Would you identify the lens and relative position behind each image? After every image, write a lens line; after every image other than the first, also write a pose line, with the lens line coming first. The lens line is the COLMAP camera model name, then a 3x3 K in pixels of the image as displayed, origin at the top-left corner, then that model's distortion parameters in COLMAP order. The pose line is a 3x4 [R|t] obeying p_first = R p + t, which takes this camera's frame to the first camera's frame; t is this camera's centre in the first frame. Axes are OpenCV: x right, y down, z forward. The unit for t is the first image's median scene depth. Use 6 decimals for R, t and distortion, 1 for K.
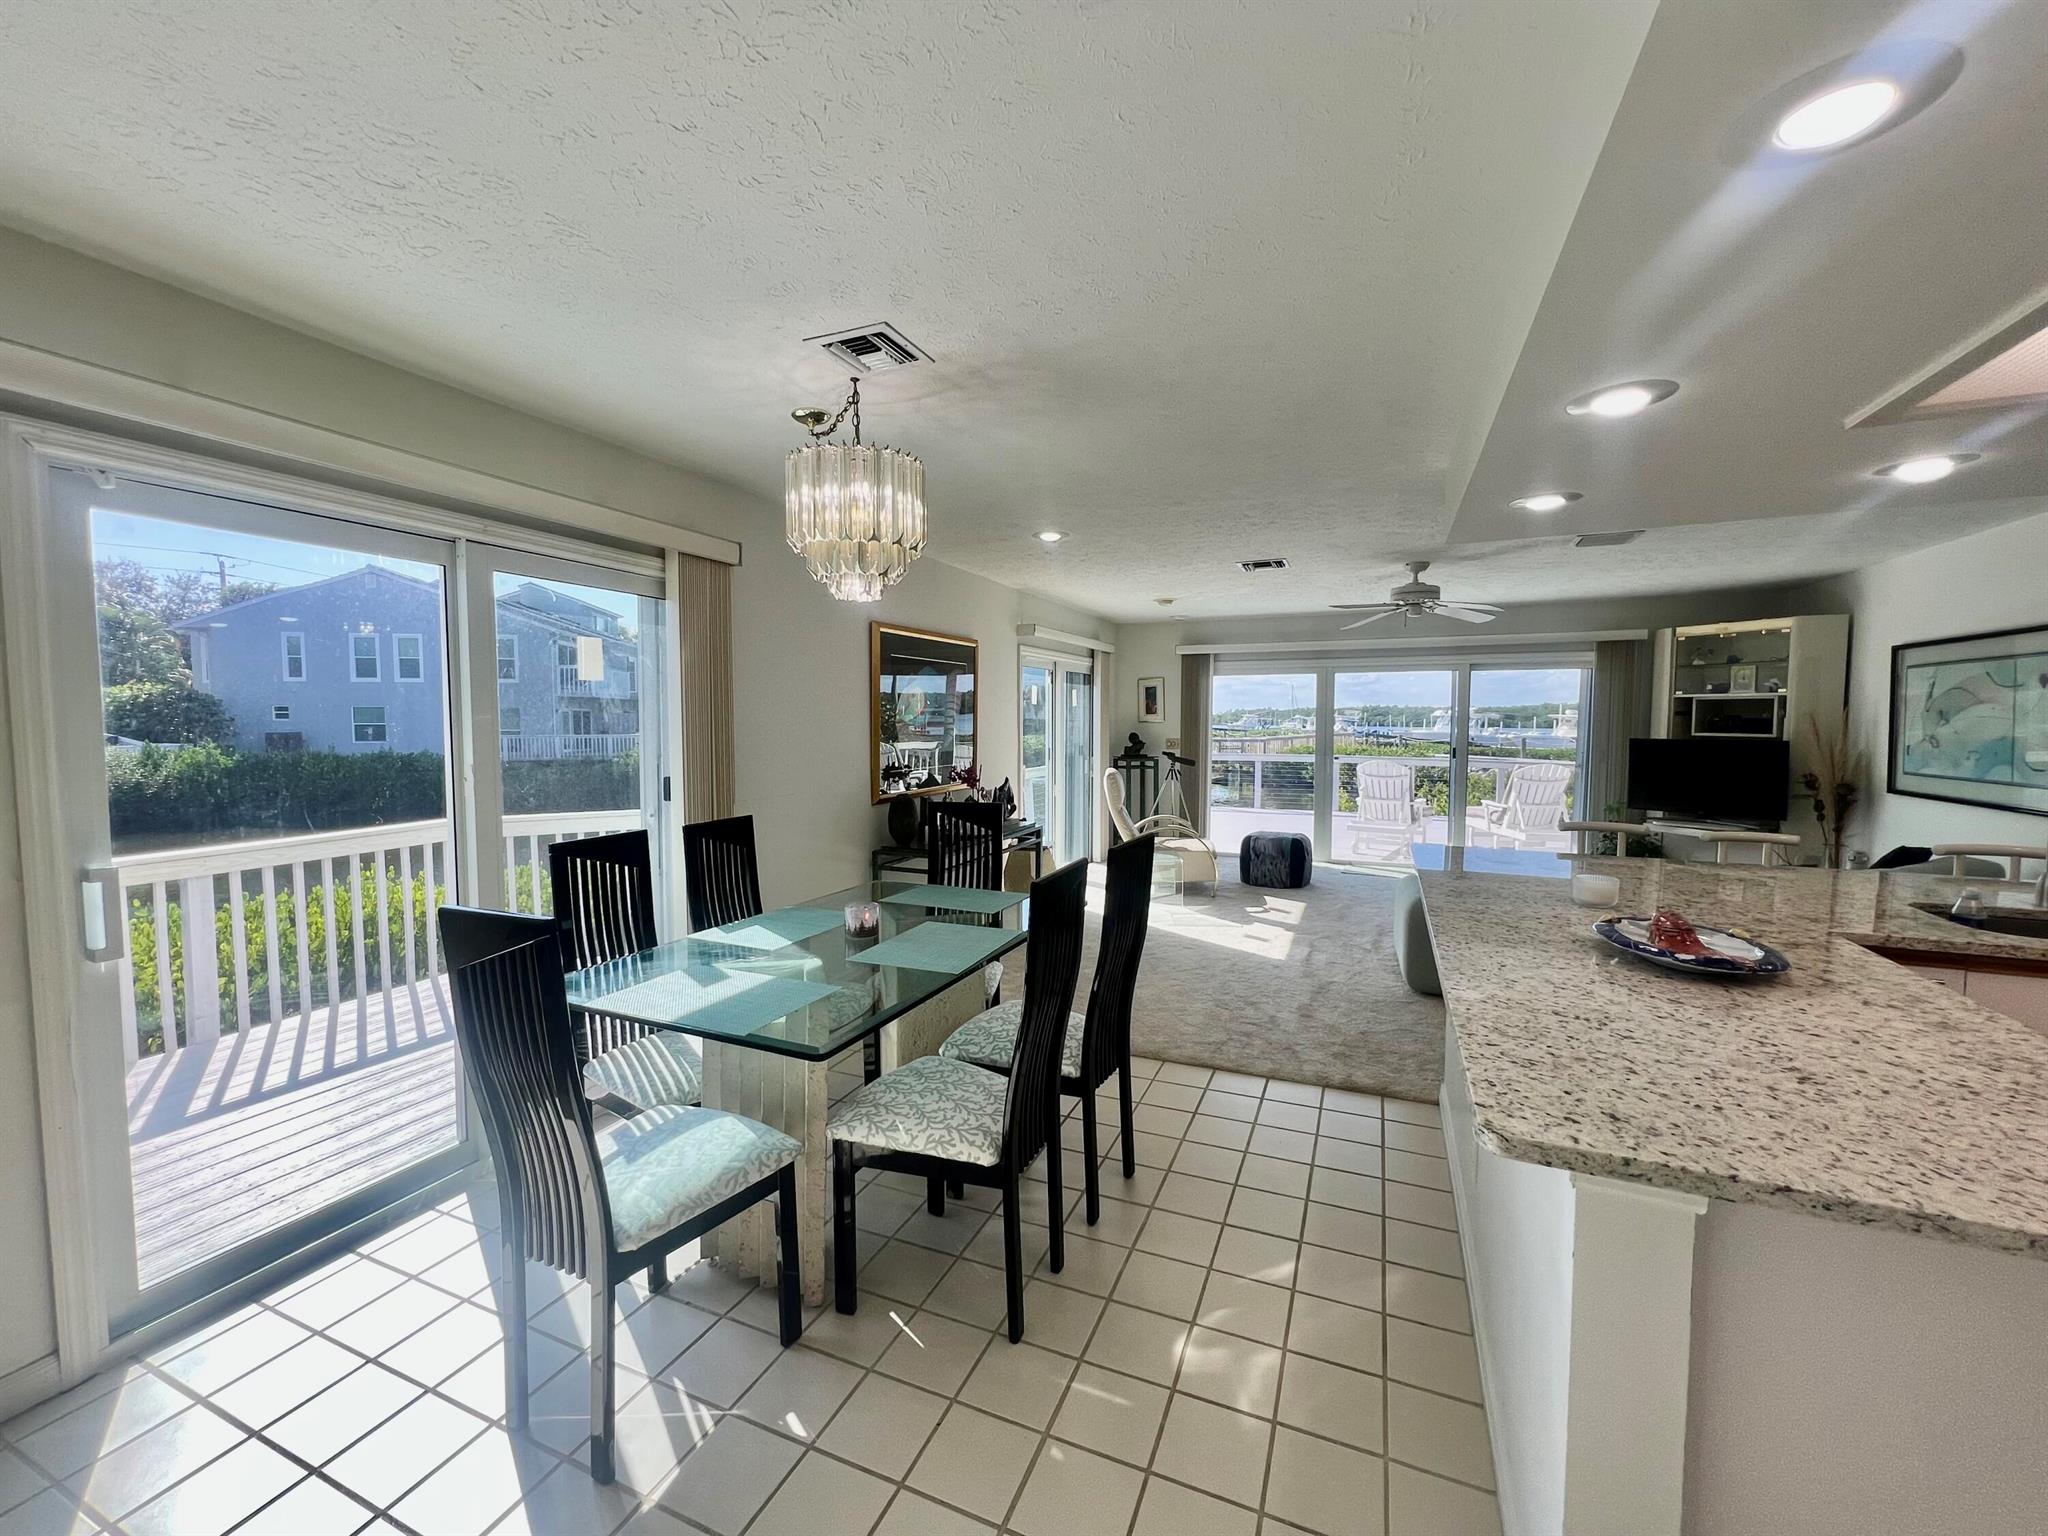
lens RADIAL K [[821.5, 0, 1024.0], [0, 821.5, 768.0], [0, 0, 1]] dist [0.000147, 0.000001]
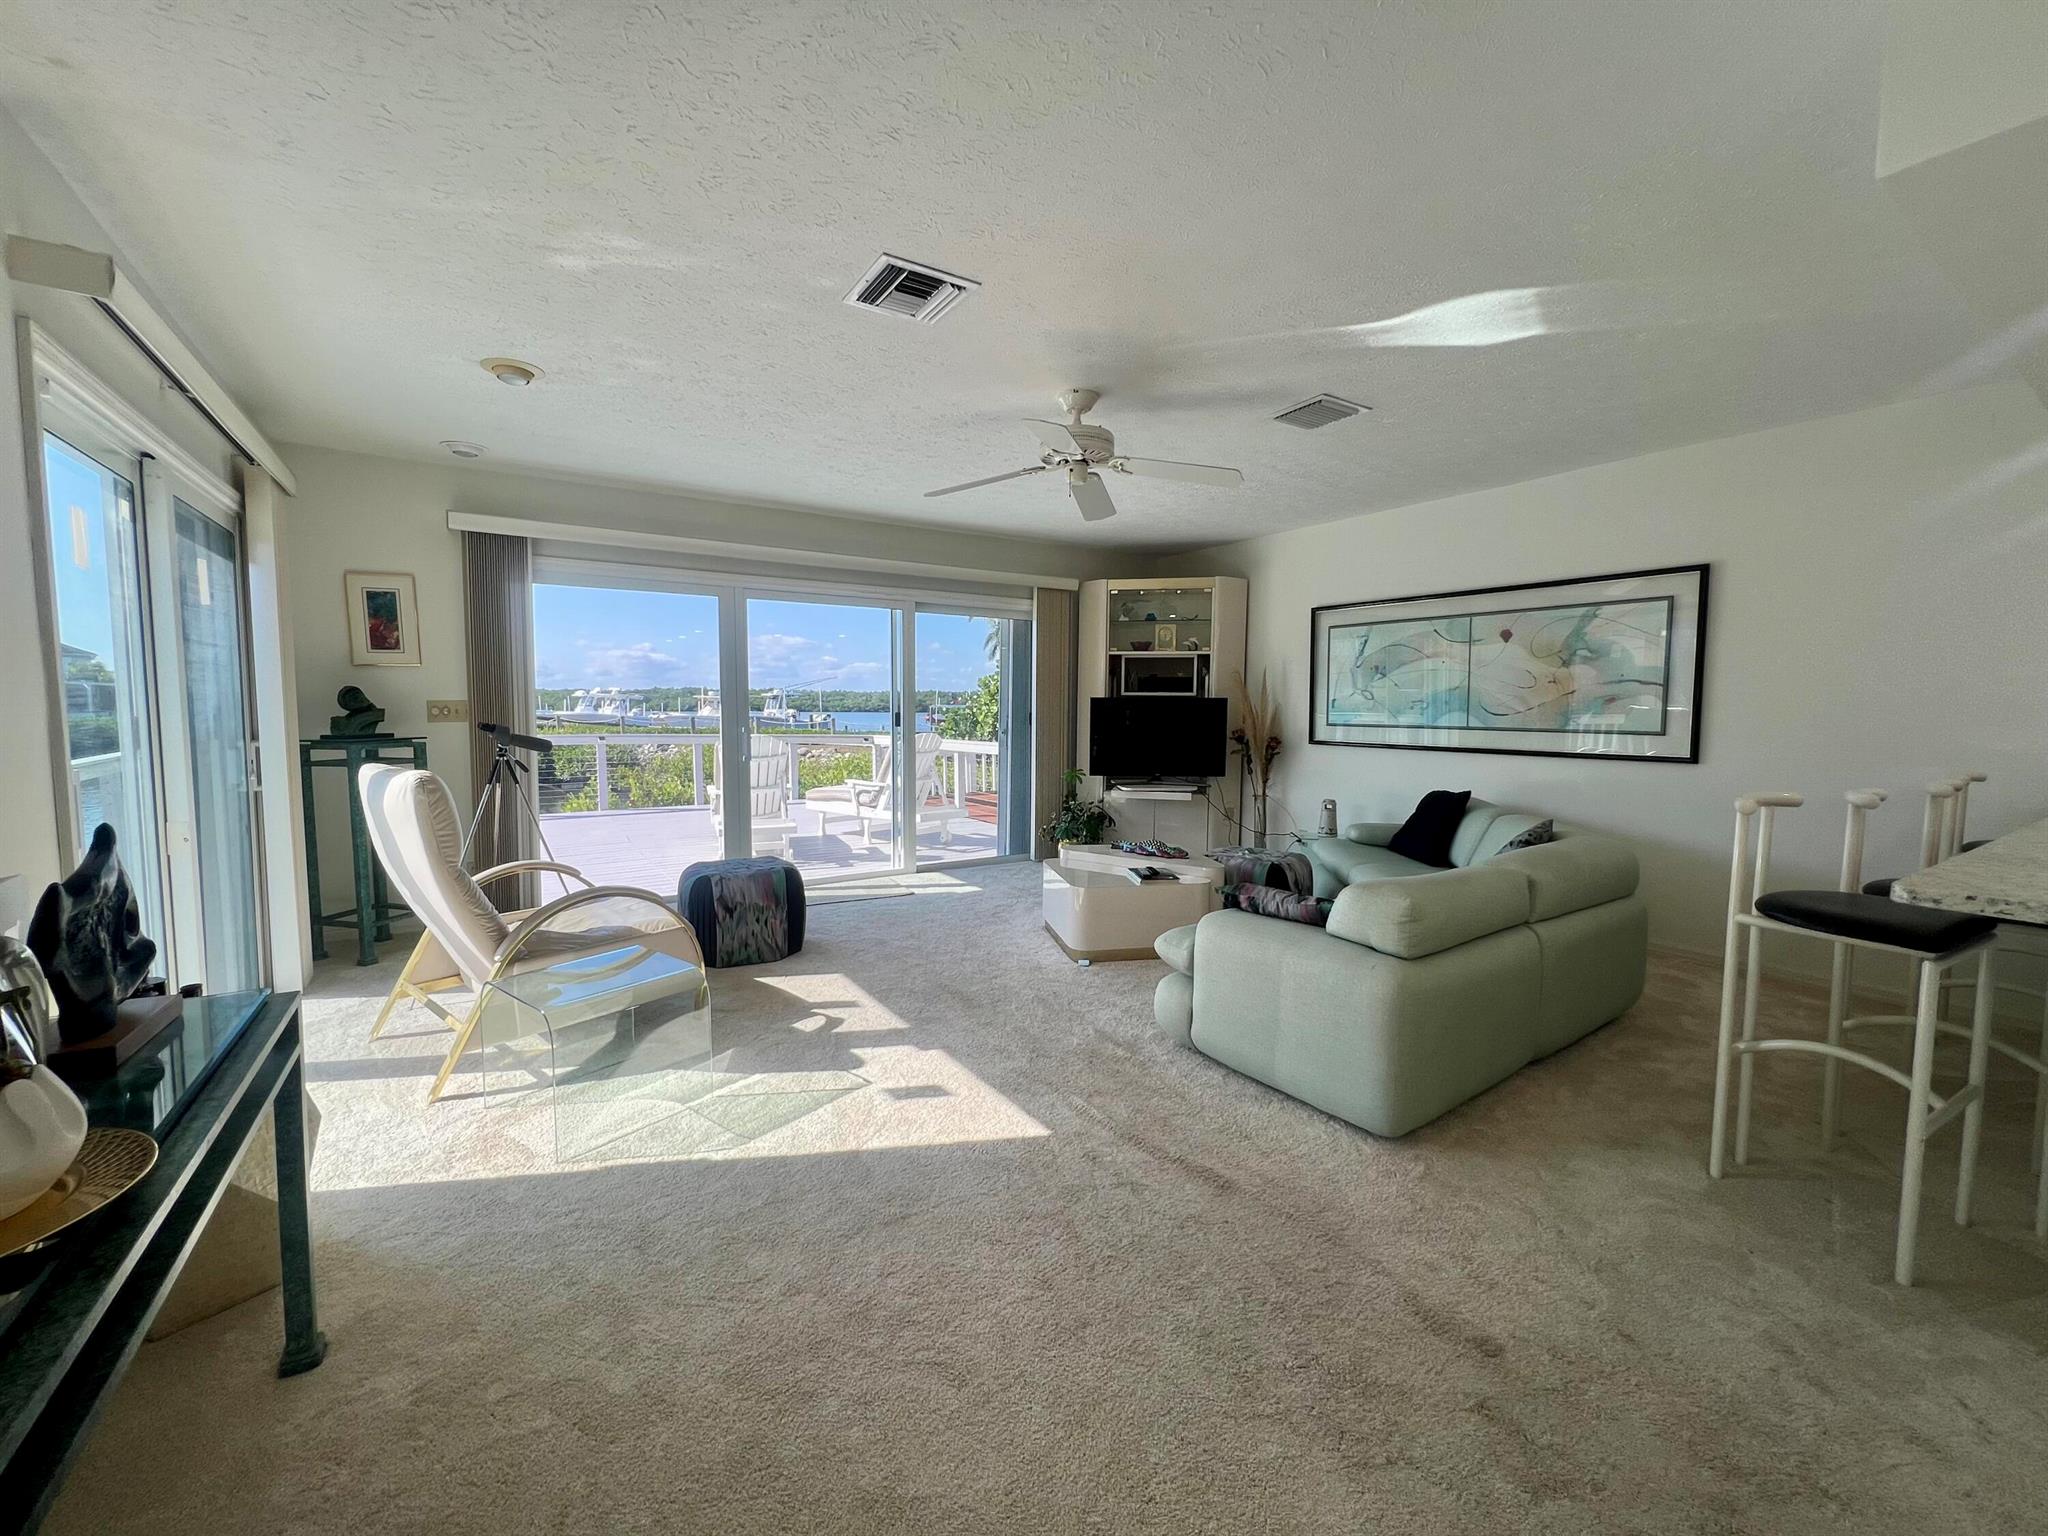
lens RADIAL K [[822.1, 0, 1011.3], [0, 822.1, 763.1], [0, 0, 1]] dist [-0.001789, 0.000145]
pose [[0.562037, -0.055435, 0.825253, -0.052228], [0.043880, 0.998345, 0.037178, -0.001881], [-0.825948, 0.015317, 0.563539, 0.568902]]
